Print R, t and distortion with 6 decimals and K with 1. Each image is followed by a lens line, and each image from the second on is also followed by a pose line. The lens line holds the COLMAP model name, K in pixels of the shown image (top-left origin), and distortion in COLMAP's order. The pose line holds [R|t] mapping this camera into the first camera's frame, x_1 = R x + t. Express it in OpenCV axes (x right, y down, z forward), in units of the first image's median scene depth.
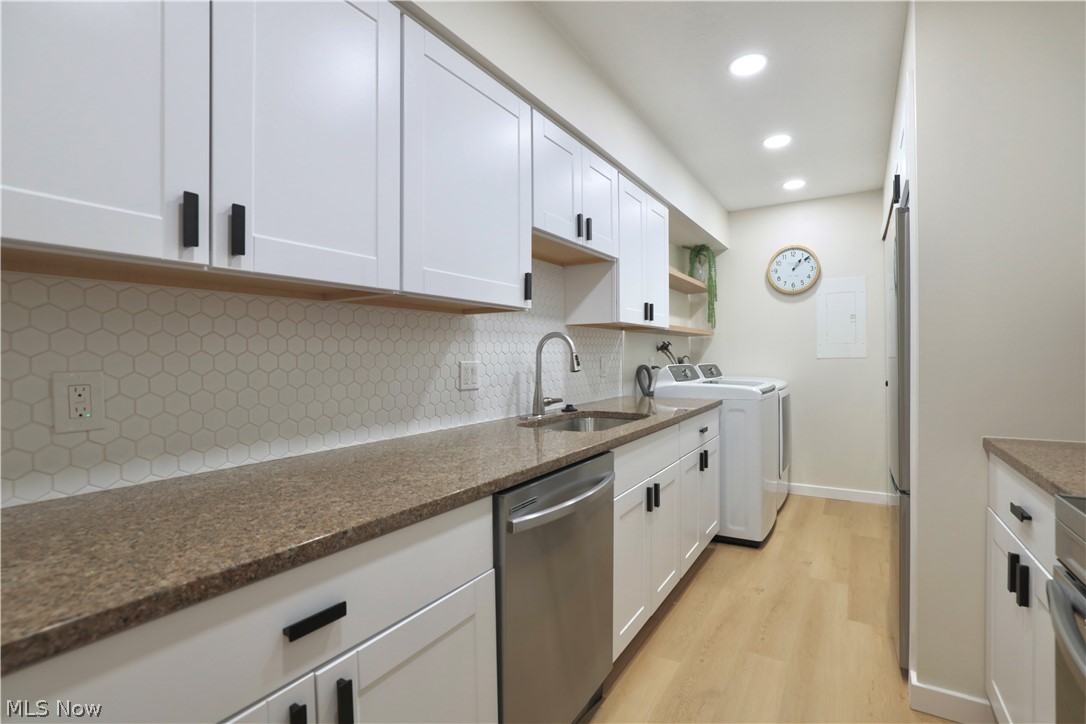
lens RADIAL K [[489.3, 0, 544.7], [0, 489.3, 360.4], [0, 0, 1]] dist [-0.024231, 0.004483]
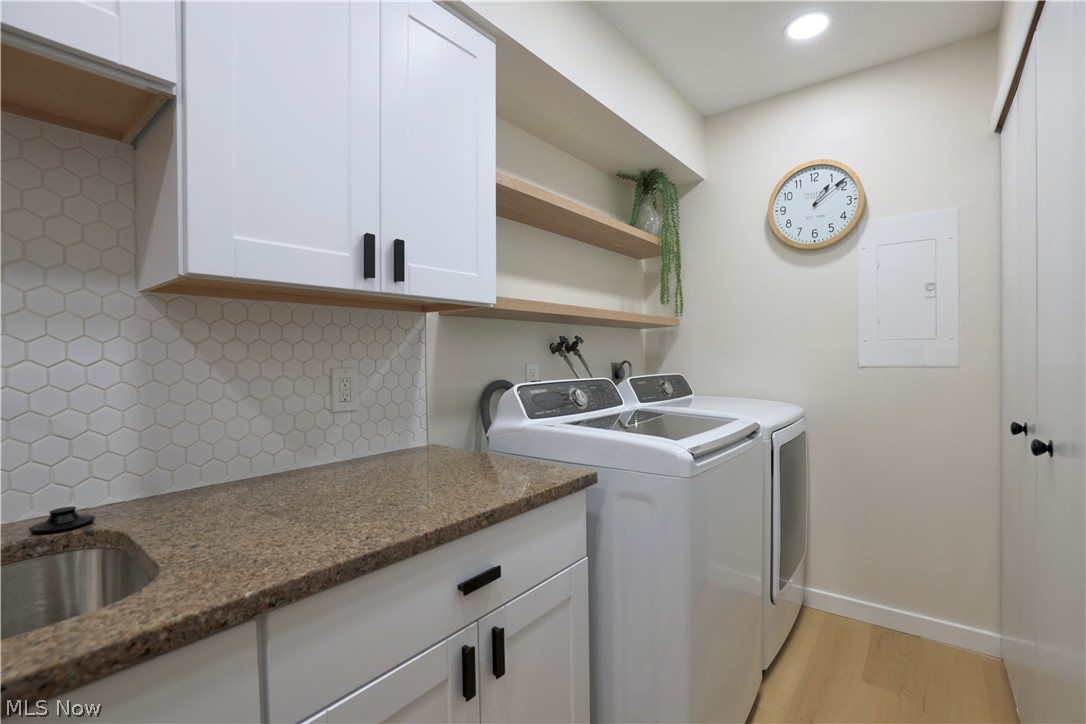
lens RADIAL K [[489.3, 0, 541.3], [0, 489.3, 363.4], [0, 0, 1]] dist [-0.024231, 0.004483]
pose [[0.994579, 0.002711, -0.103950, 0.265180], [-0.001776, 0.999957, 0.009088, -0.011958], [0.103970, -0.008855, 0.994541, 0.426428]]
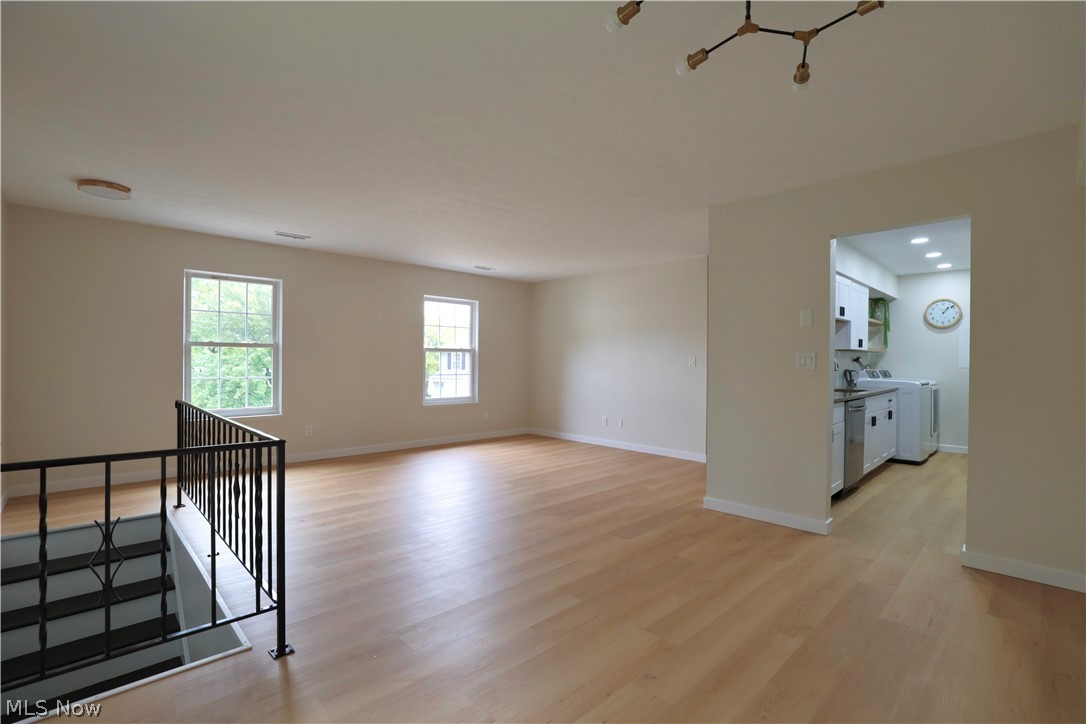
lens RADIAL K [[489.3, 0, 548.5], [0, 489.3, 362.6], [0, 0, 1]] dist [-0.024231, 0.004483]
pose [[0.974604, 0.018114, -0.223201, -0.423132], [-0.018967, 0.999819, -0.001674, 0.007623], [0.223130, 0.005865, 0.974771, -0.889957]]
